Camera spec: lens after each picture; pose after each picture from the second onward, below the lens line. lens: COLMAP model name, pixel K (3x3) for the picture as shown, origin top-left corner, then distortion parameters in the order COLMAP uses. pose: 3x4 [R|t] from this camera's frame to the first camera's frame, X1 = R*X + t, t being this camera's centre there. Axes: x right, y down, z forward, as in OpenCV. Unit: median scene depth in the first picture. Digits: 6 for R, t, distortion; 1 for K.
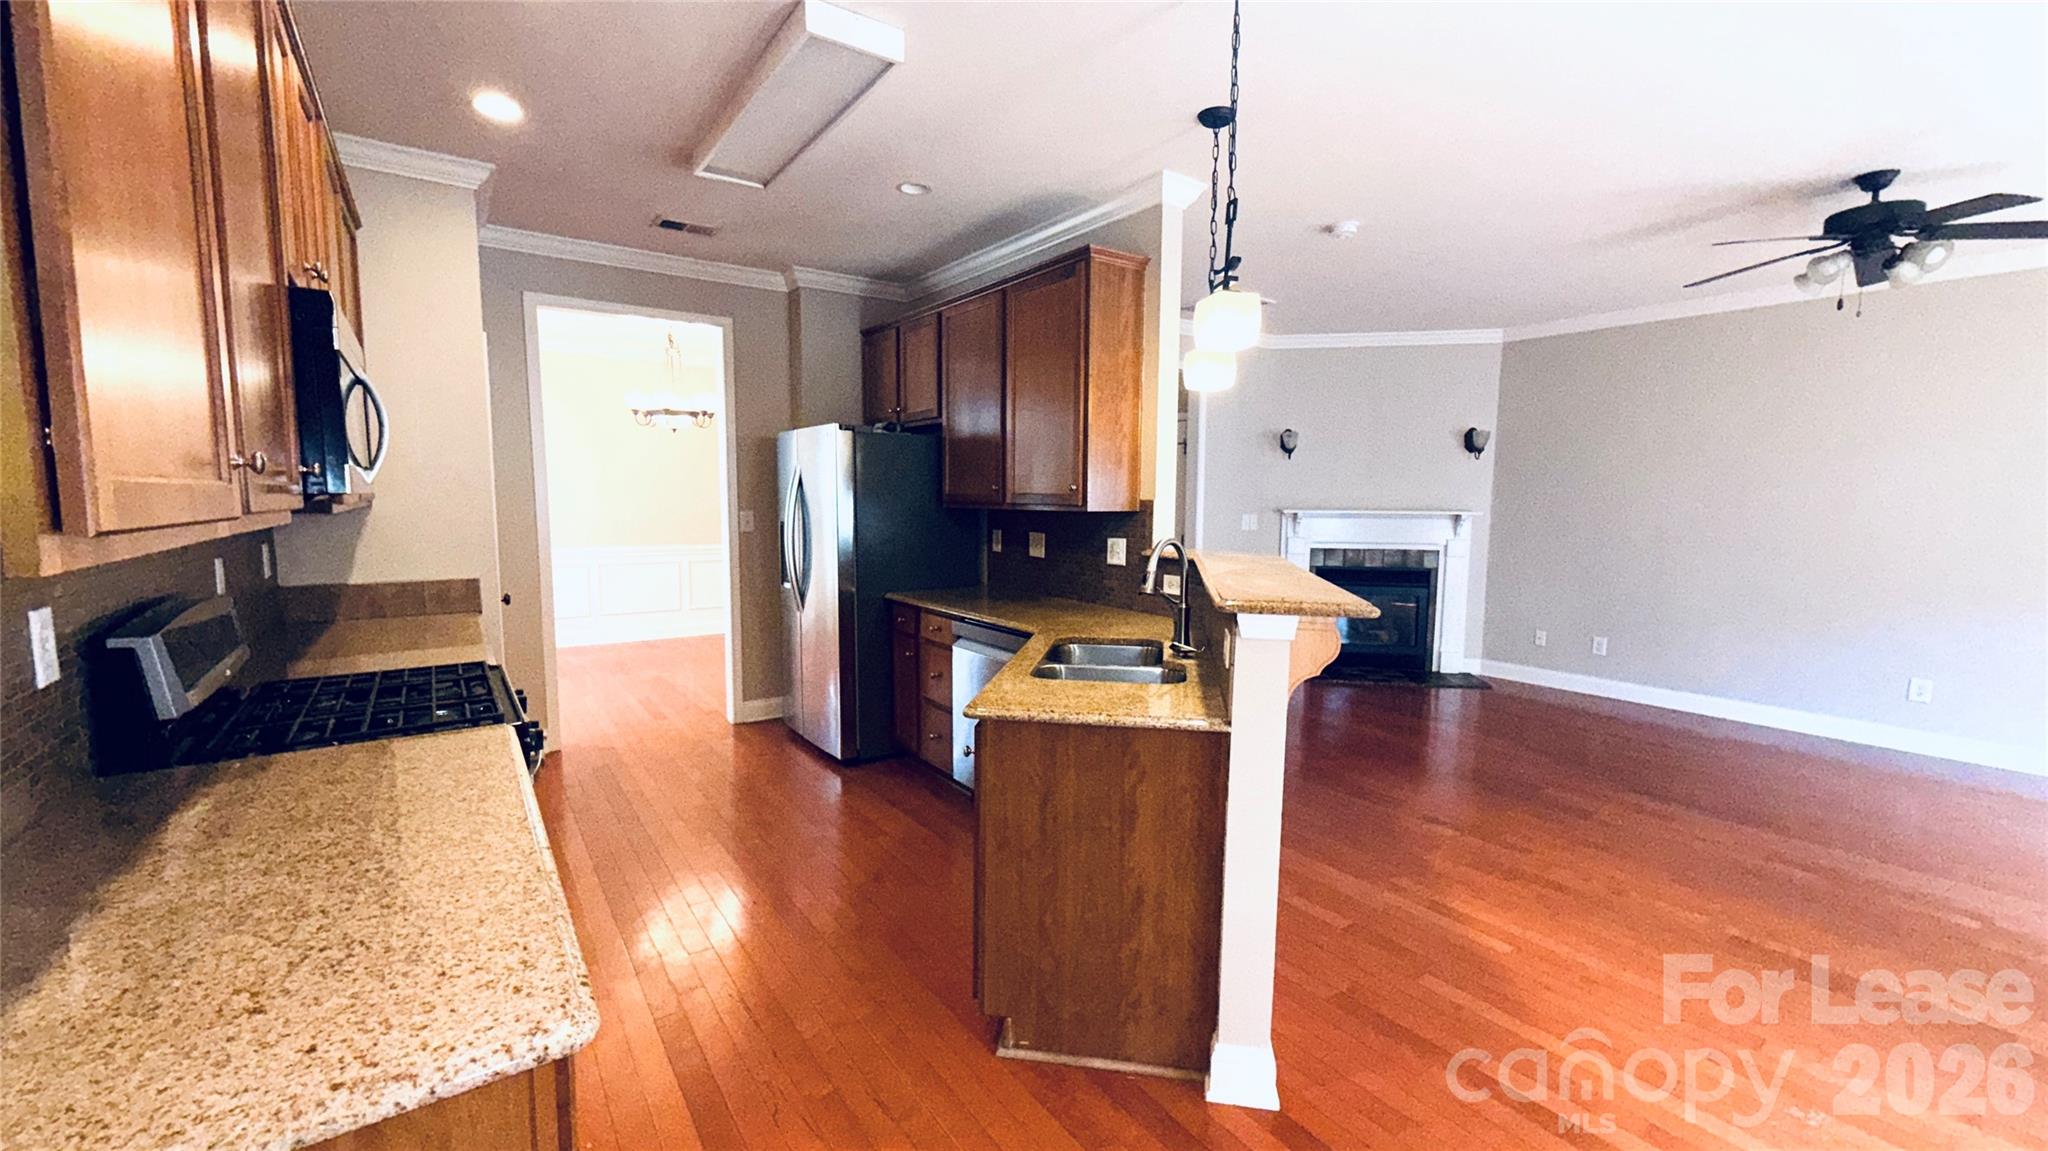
lens RADIAL K [[815.1, 0, 1016.6], [0, 815.1, 578.5], [0, 0, 1]] dist [0.002092, 0.000284]
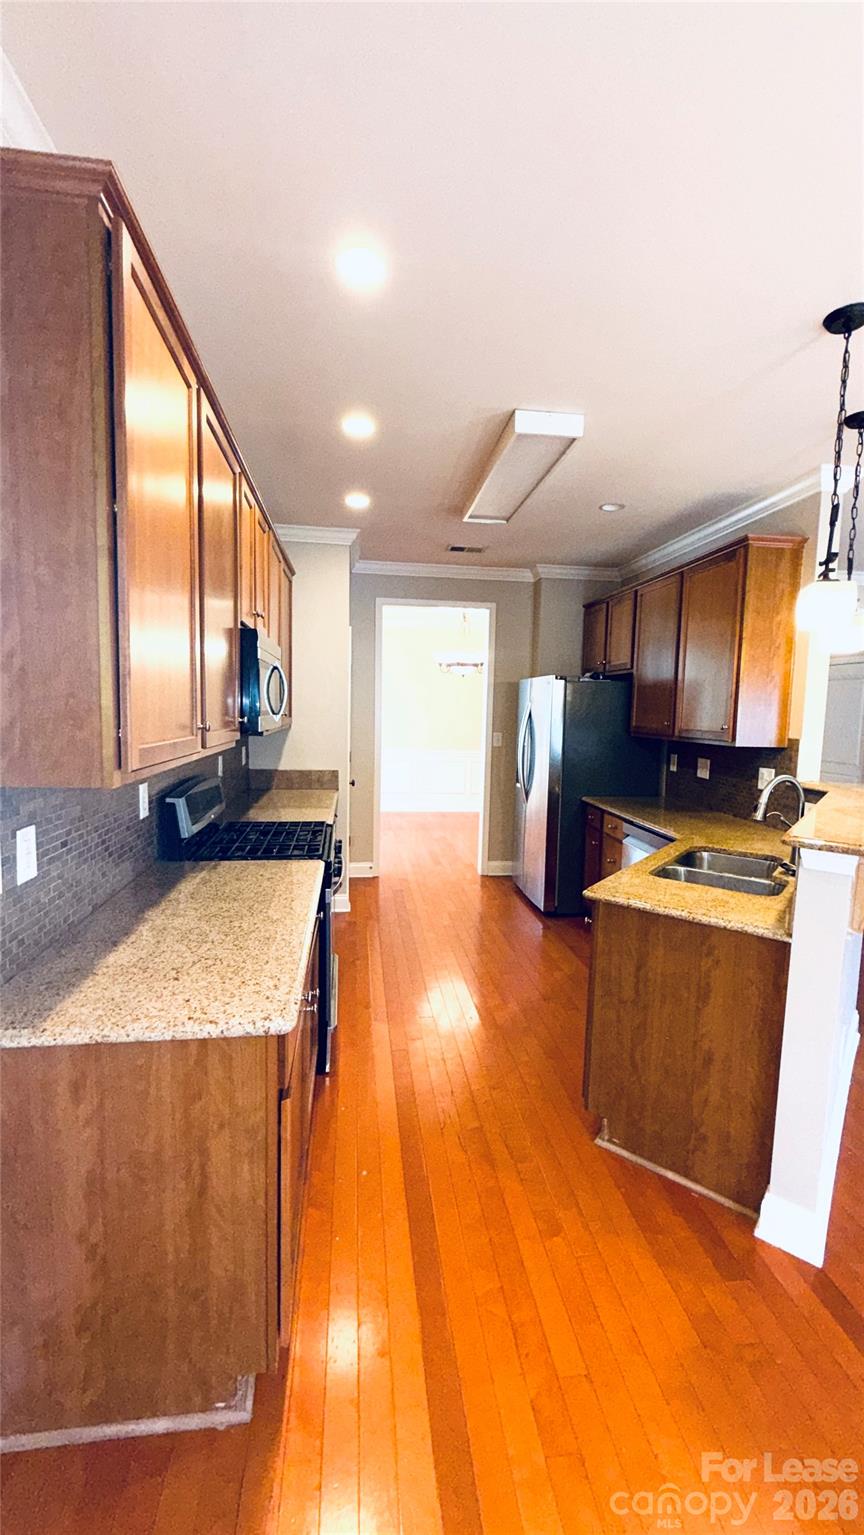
lens RADIAL K [[611.0, 0, 428.5], [0, 611.0, 762.7], [0, 0, 1]] dist [0.002092, 0.000284]
pose [[0.881392, 0.055007, -0.469173, 0.132940], [-0.062513, 0.998044, -0.000424, -0.032838], [0.468232, 0.029703, 0.883106, -0.054440]]
